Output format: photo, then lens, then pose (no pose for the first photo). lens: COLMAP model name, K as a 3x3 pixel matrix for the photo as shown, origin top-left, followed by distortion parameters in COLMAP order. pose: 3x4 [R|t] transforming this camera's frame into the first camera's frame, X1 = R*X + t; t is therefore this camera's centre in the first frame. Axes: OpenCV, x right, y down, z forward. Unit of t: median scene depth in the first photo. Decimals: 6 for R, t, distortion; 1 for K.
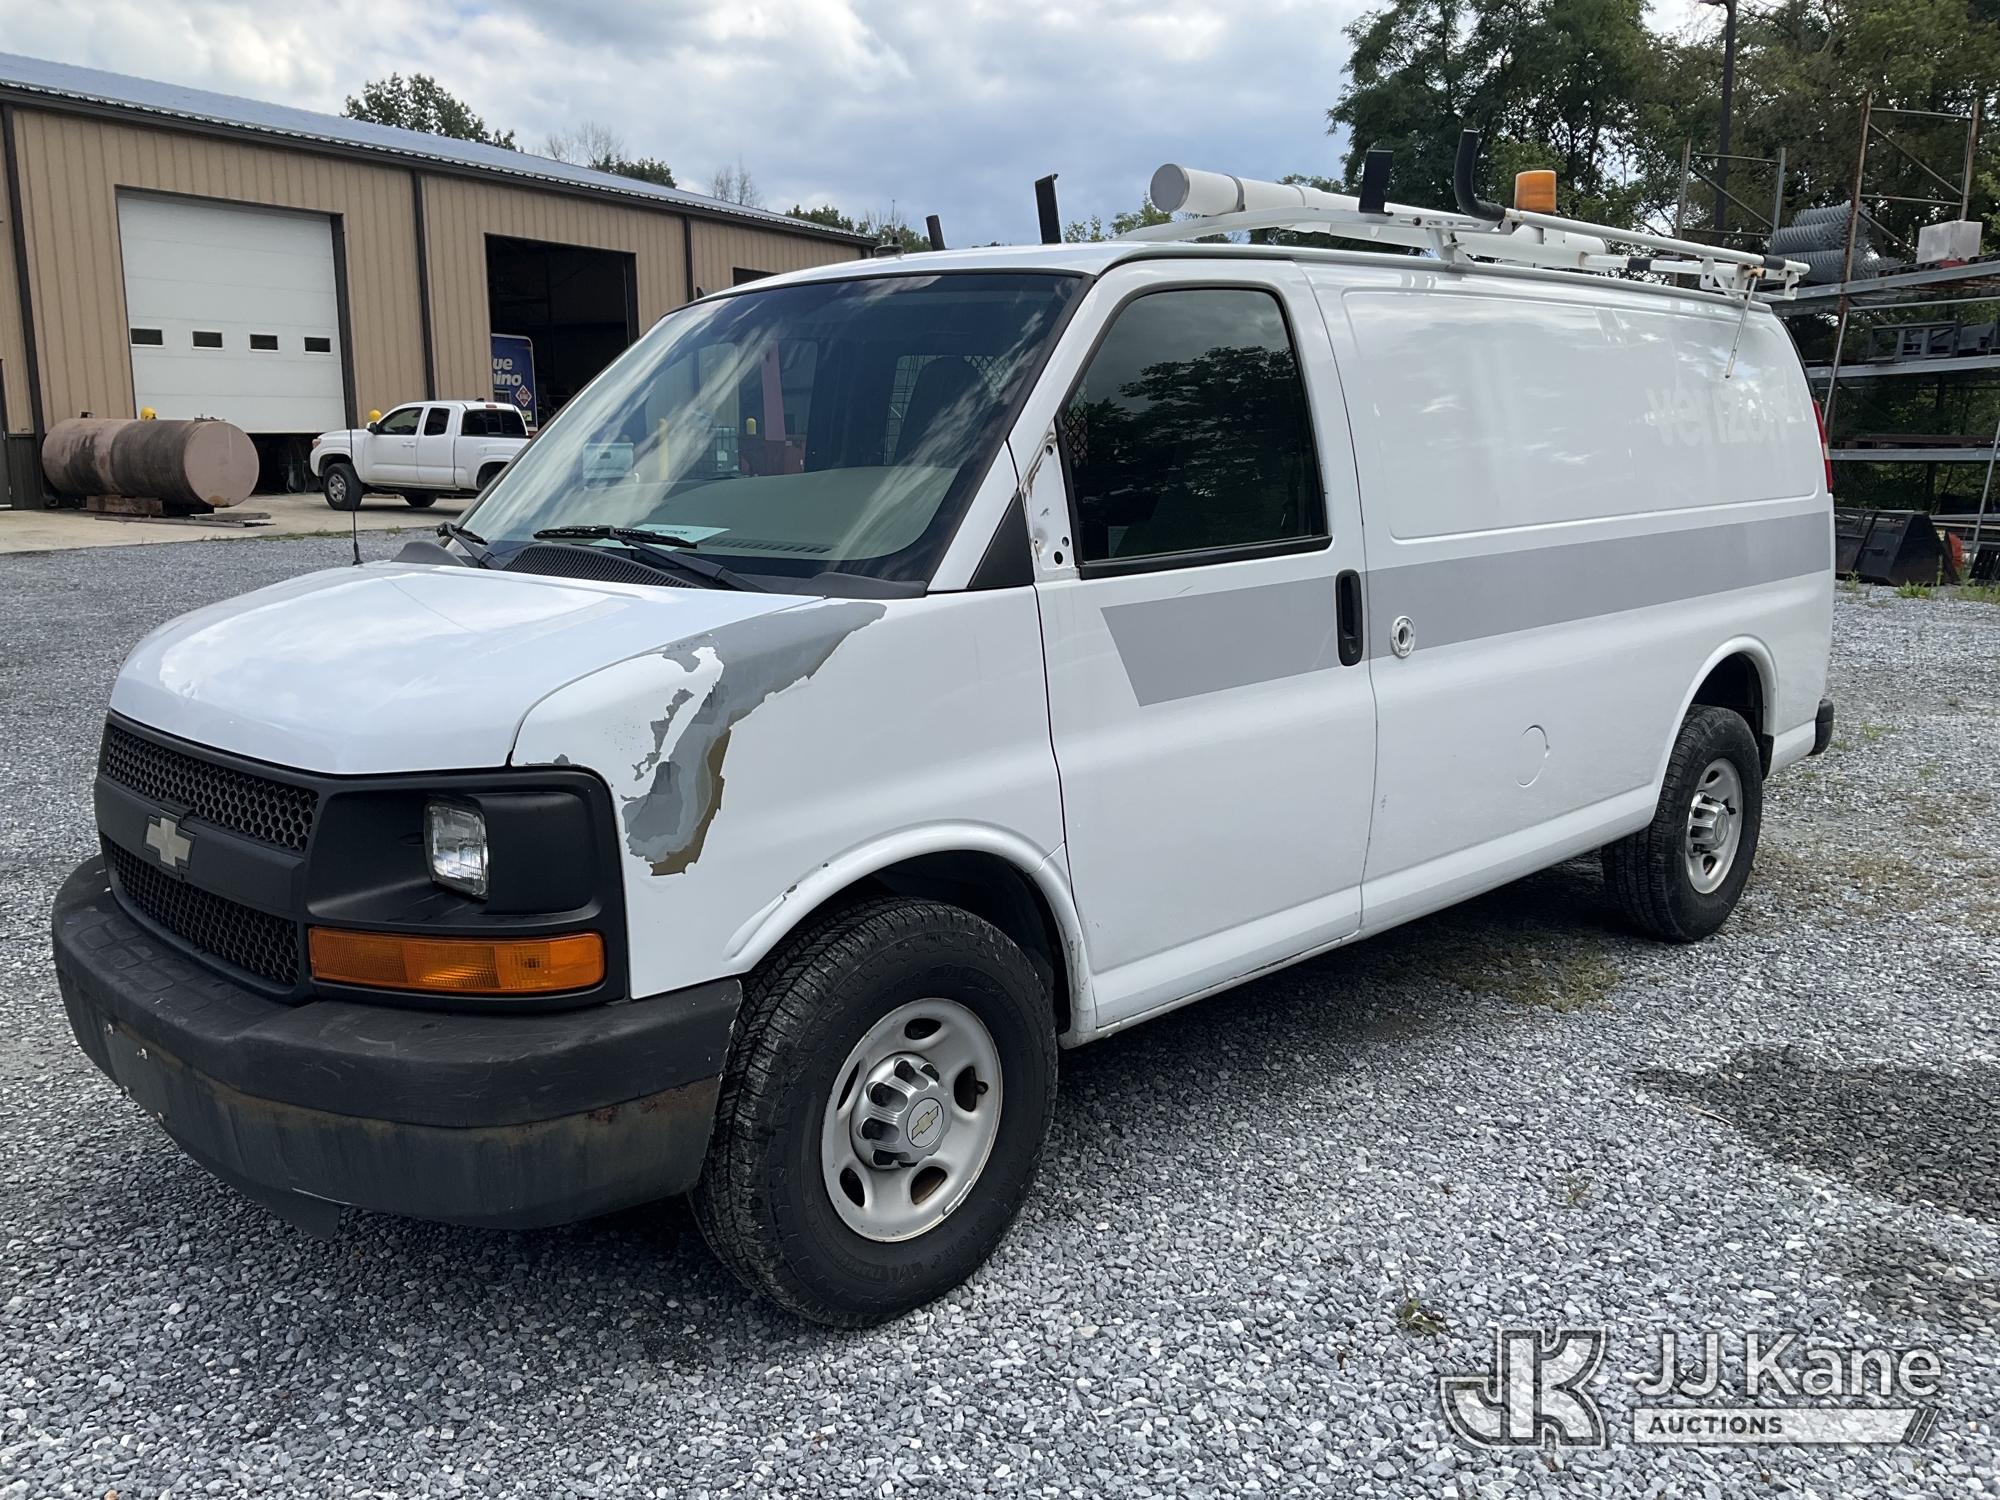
lens RADIAL K [[1709.7, 0, 991.9], [0, 1709.7, 746.6], [0, 0, 1]] dist [0.006777, -0.005115]
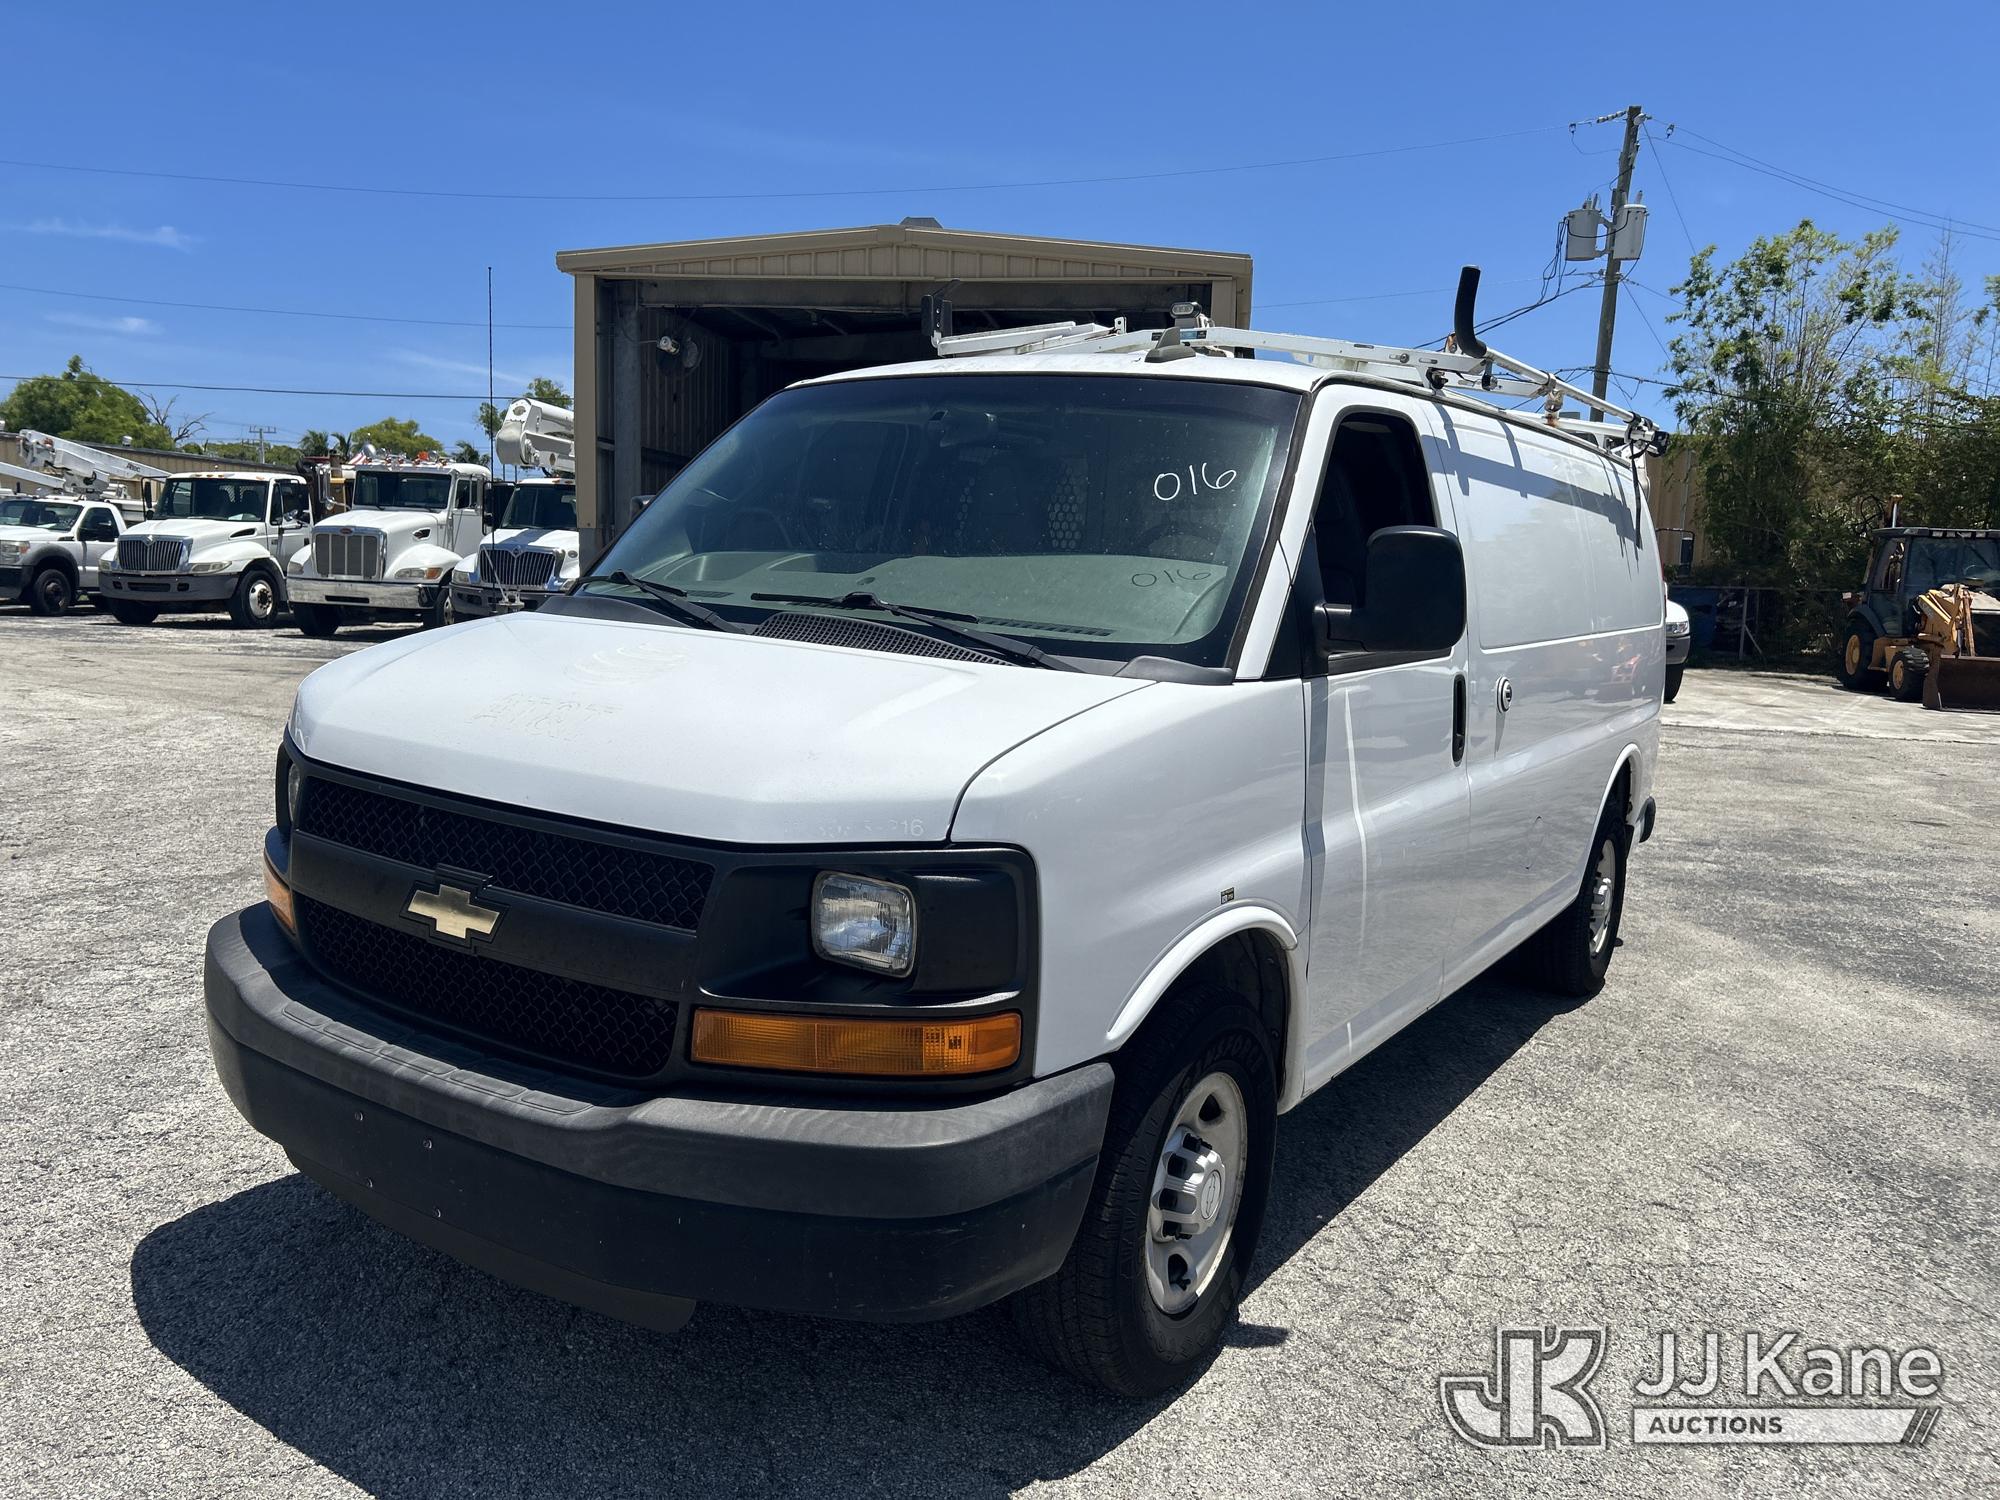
lens RADIAL K [[1546.8, 0, 1007.3], [0, 1546.8, 741.5], [0, 0, 1]] dist [-0.029447, -0.000821]
pose [[0.975132, 0.035928, 0.218694, -0.366427], [-0.025370, 0.998382, -0.050897, -0.001290], [-0.220169, 0.044084, 0.974465, 0.109627]]
